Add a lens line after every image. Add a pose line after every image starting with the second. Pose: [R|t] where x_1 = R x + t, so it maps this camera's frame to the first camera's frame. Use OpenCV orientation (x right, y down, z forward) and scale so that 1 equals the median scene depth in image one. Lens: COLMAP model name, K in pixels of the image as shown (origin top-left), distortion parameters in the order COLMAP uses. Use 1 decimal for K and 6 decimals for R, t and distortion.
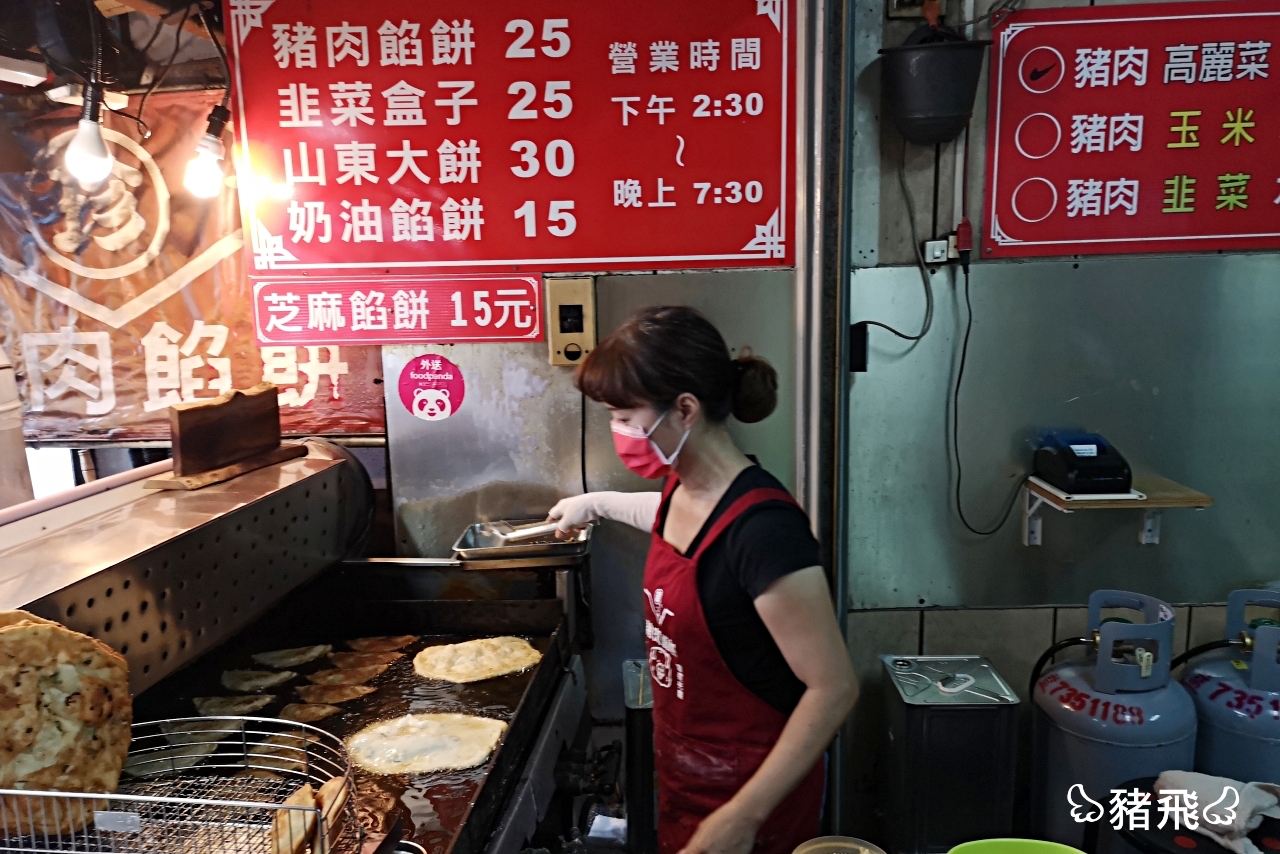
lens RADIAL K [[1033.1, 0, 640.0], [0, 1033.1, 427.0], [0, 0, 1]] dist [-0.005595, -0.003375]
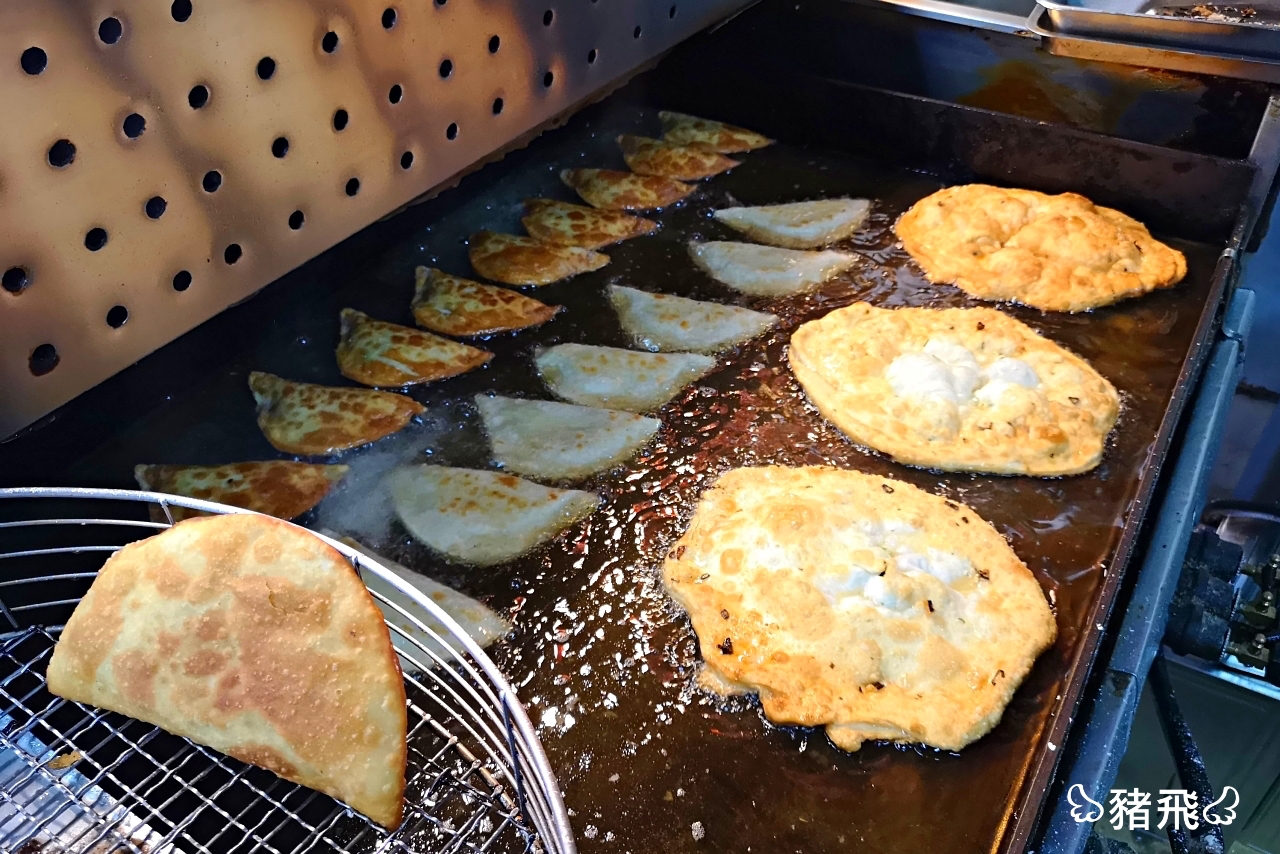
lens RADIAL K [[1033.1, 0, 640.0], [0, 1033.1, 427.0], [0, 0, 1]] dist [-0.005595, -0.003375]
pose [[0.891026, 0.301898, -0.339014, -0.127323], [-0.076046, 0.835520, 0.544172, 0.043793], [0.447537, -0.459091, 0.767428, 0.501350]]
